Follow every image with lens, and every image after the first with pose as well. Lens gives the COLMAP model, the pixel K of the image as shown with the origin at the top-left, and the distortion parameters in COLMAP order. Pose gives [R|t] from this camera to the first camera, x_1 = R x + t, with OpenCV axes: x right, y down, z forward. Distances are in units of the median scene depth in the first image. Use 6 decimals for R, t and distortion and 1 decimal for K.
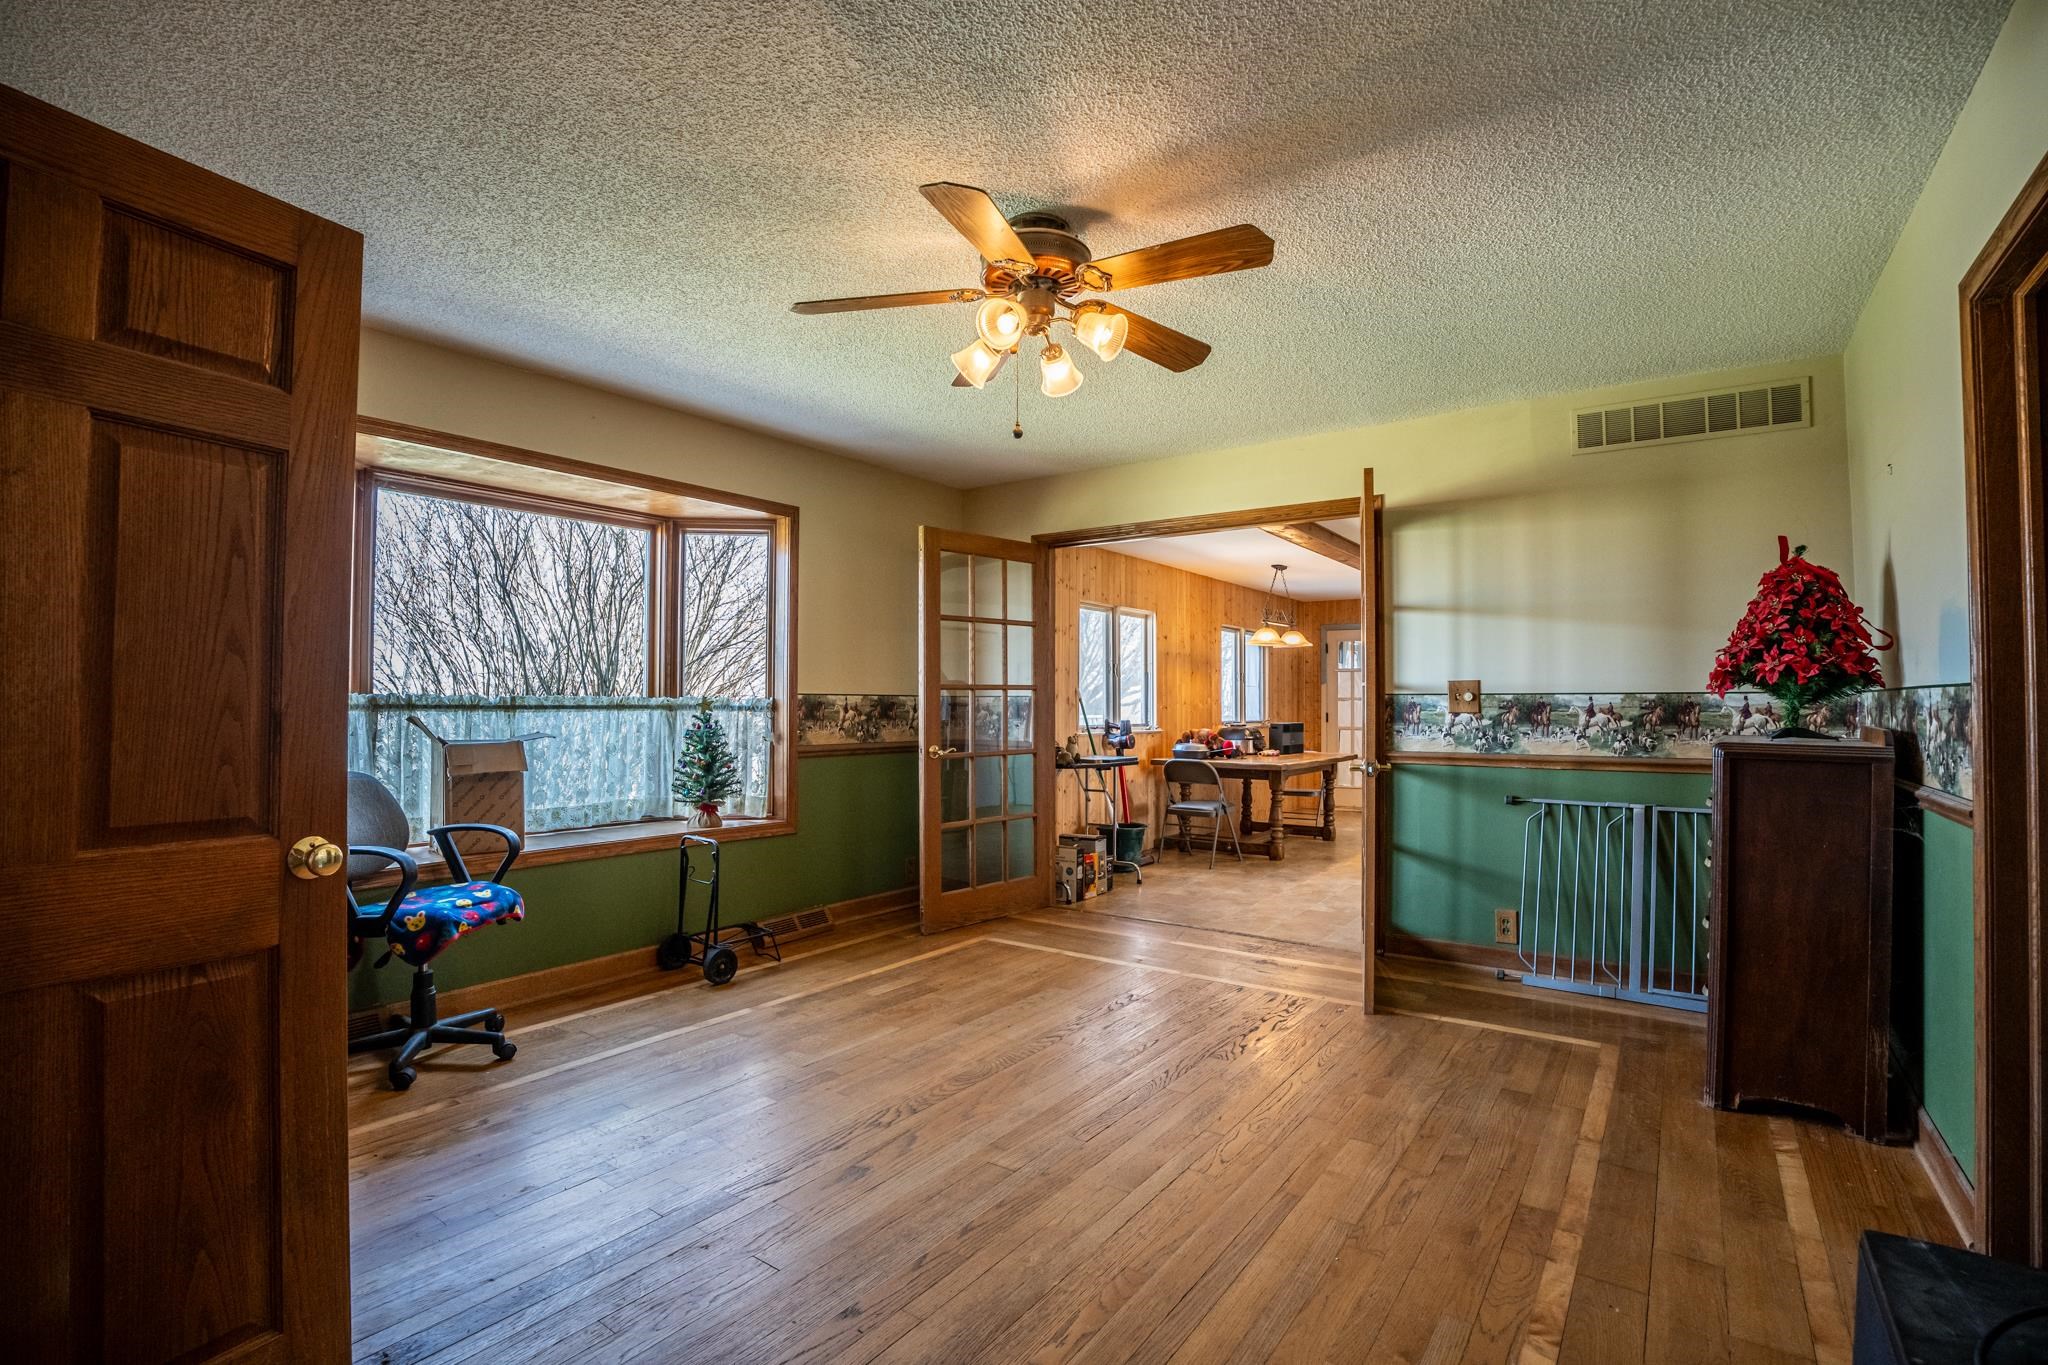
lens RADIAL K [[943.5, 0, 1028.6], [0, 943.5, 690.3], [0, 0, 1]] dist [-0.051768, 0.000405]
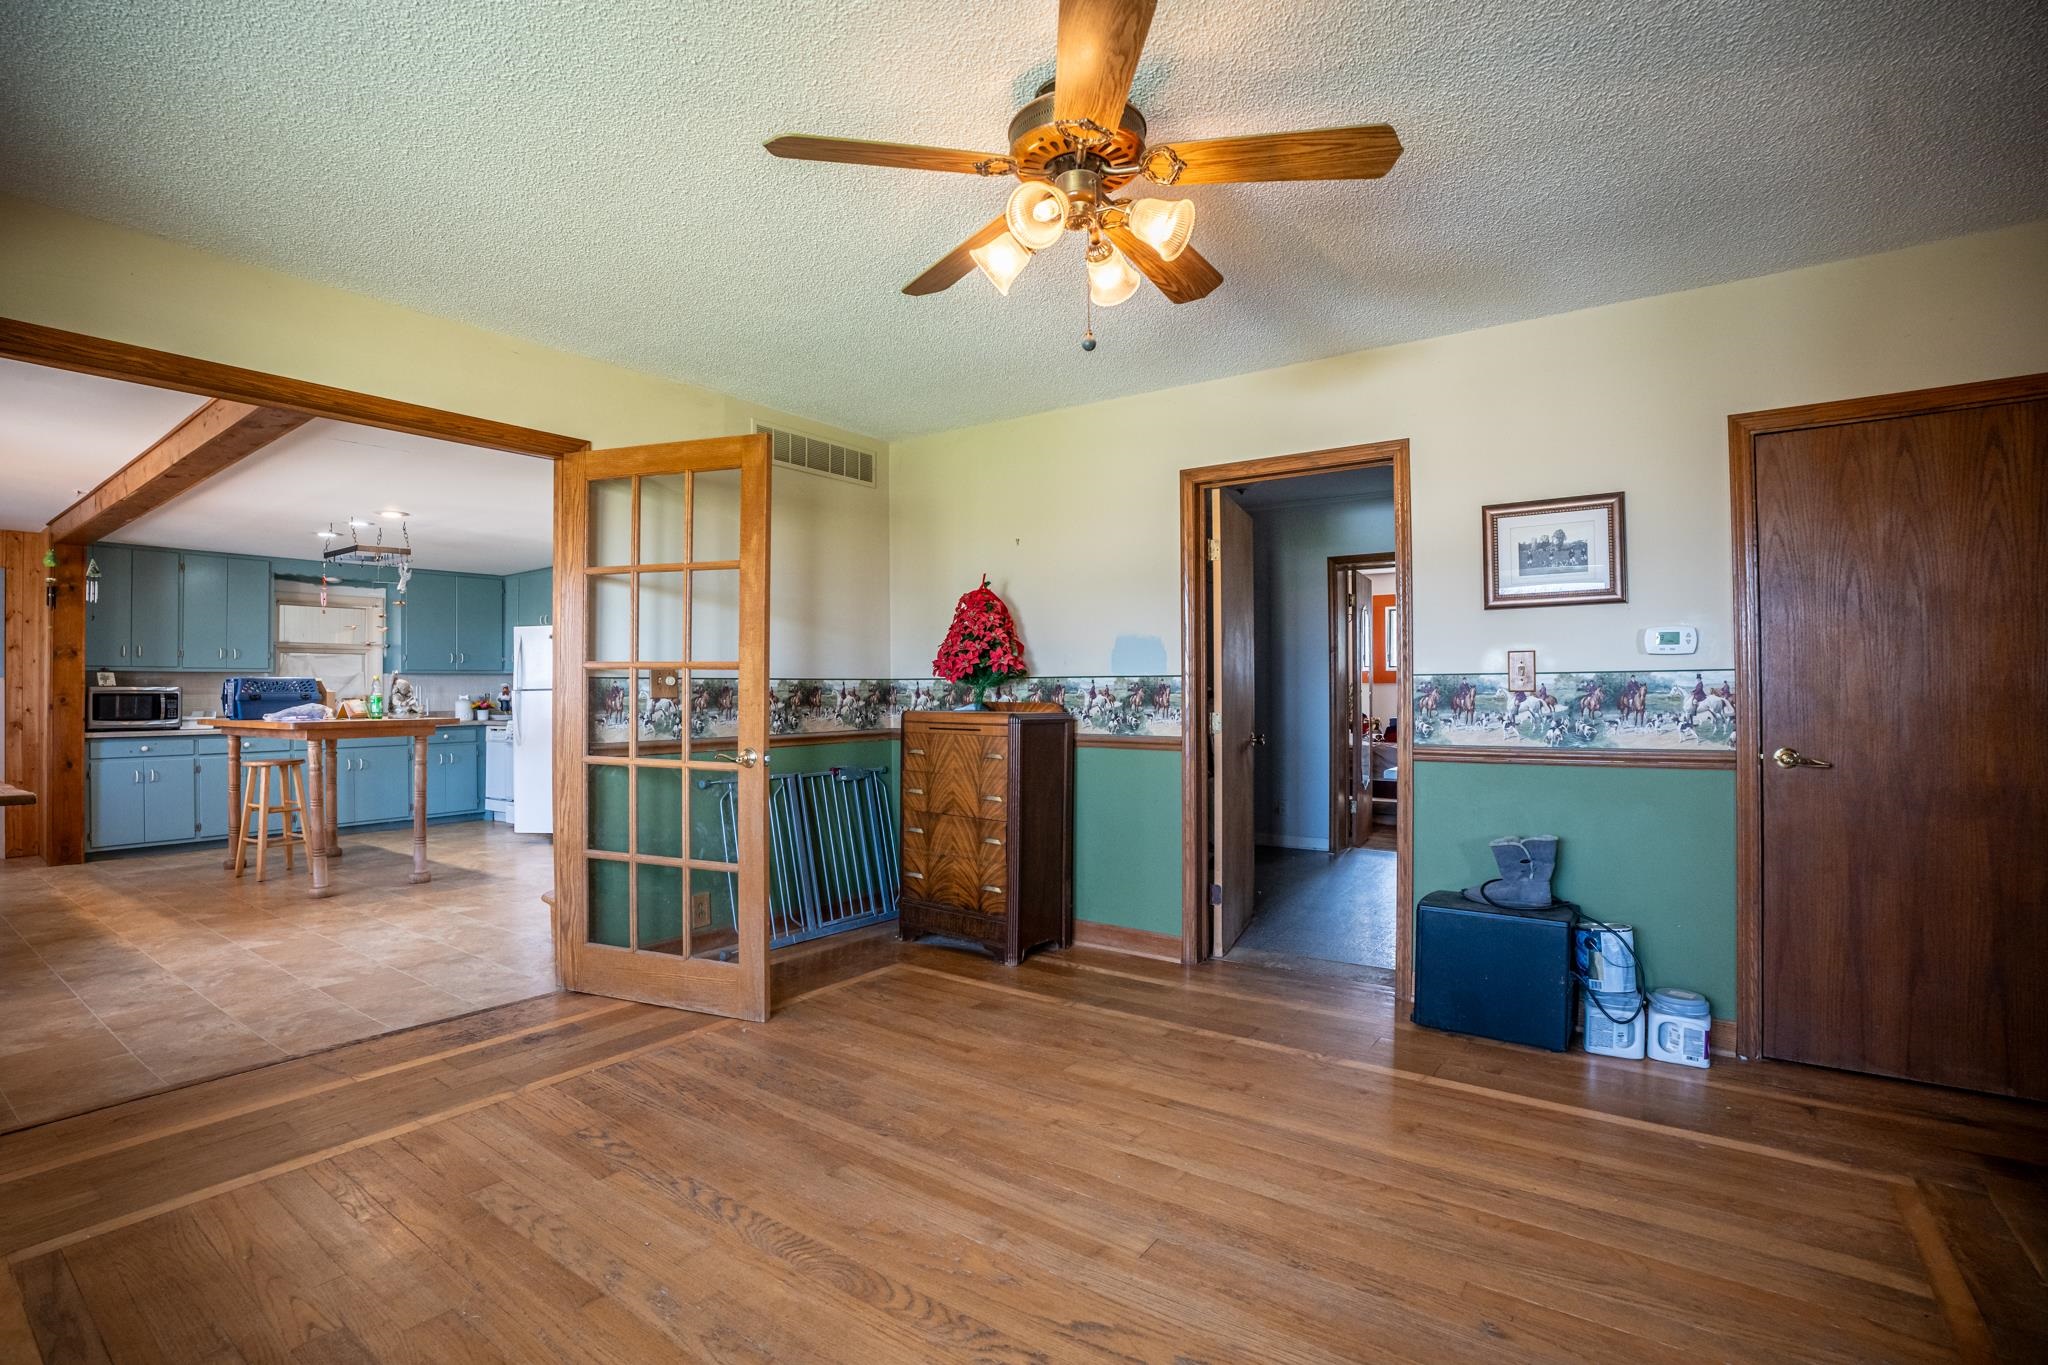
lens RADIAL K [[943.5, 0, 1025.6], [0, 943.5, 678.8], [0, 0, 1]] dist [-0.051768, 0.000405]
pose [[0.006875, 0.009688, 0.999929, -0.623097], [-0.009998, 0.999904, -0.009619, 0.013011], [-0.999926, -0.009932, 0.006971, 0.809631]]
